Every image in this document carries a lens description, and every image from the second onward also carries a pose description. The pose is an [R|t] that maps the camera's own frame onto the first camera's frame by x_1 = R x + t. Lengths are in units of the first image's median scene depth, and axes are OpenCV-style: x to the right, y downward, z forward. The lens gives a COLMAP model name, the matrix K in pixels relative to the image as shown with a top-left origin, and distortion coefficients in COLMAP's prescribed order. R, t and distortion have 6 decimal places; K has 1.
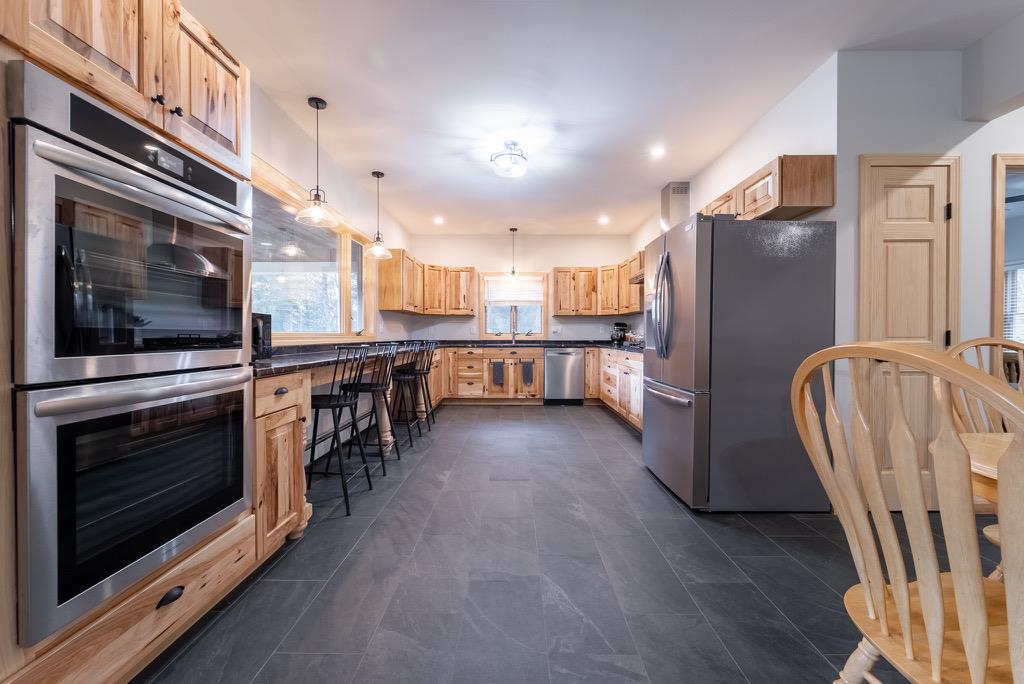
lens RADIAL K [[407.2, 0, 515.4], [0, 407.2, 338.8], [0, 0, 1]] dist [-0.001449, -0.000455]
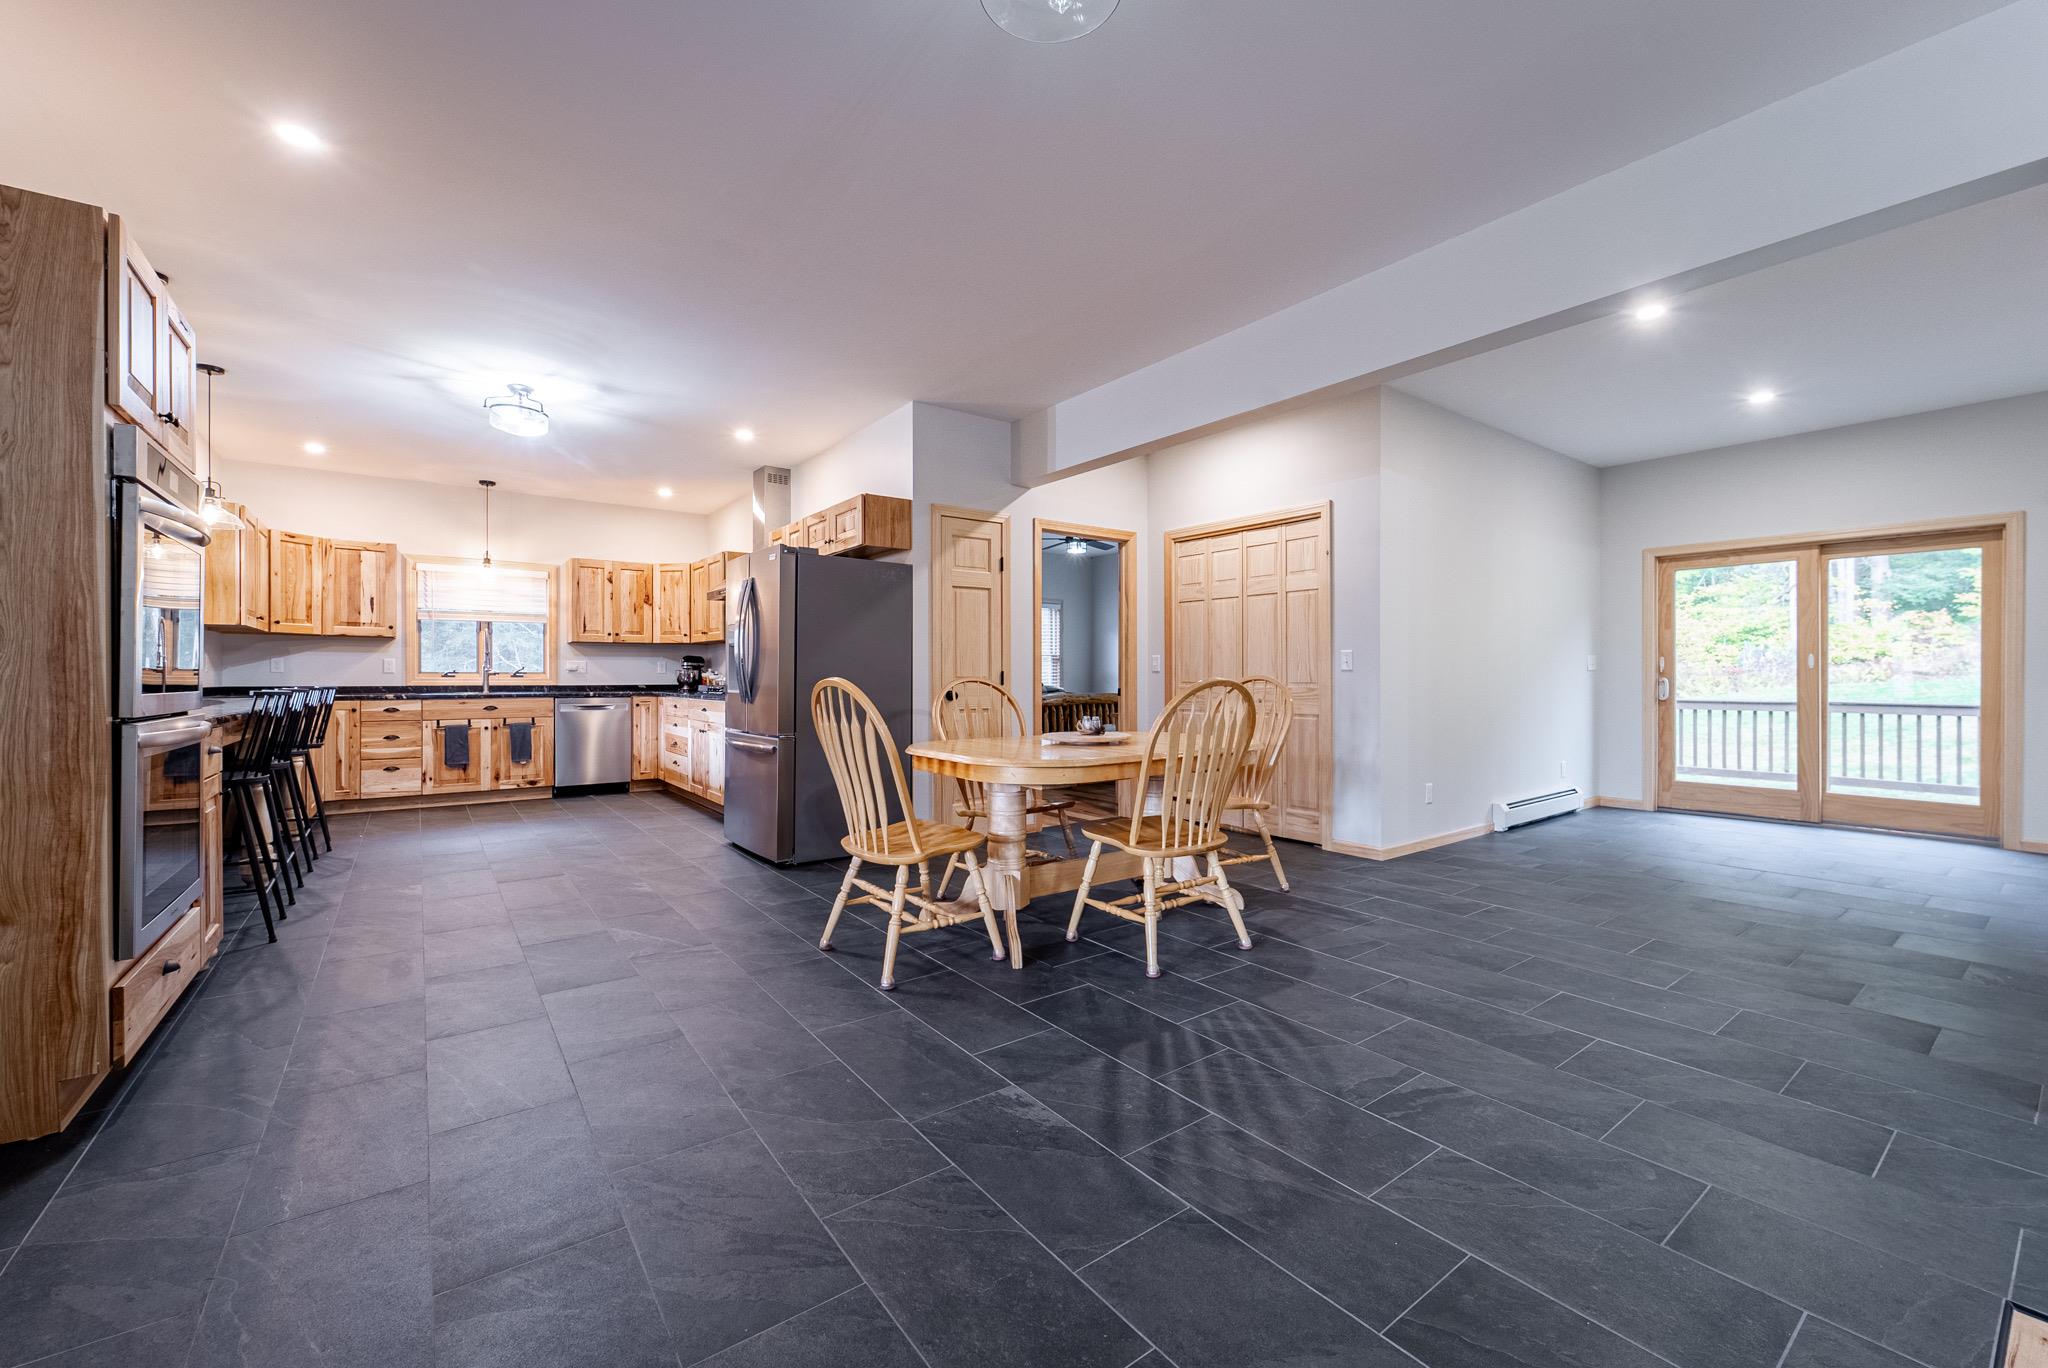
lens RADIAL K [[814.3, 0, 1030.8], [0, 814.3, 677.7], [0, 0, 1]] dist [-0.001449, -0.000455]
pose [[0.798202, -0.001575, 0.602388, -0.084943], [0.006582, 0.999960, -0.006107, 0.004871], [-0.602354, 0.008839, 0.798180, -0.323413]]
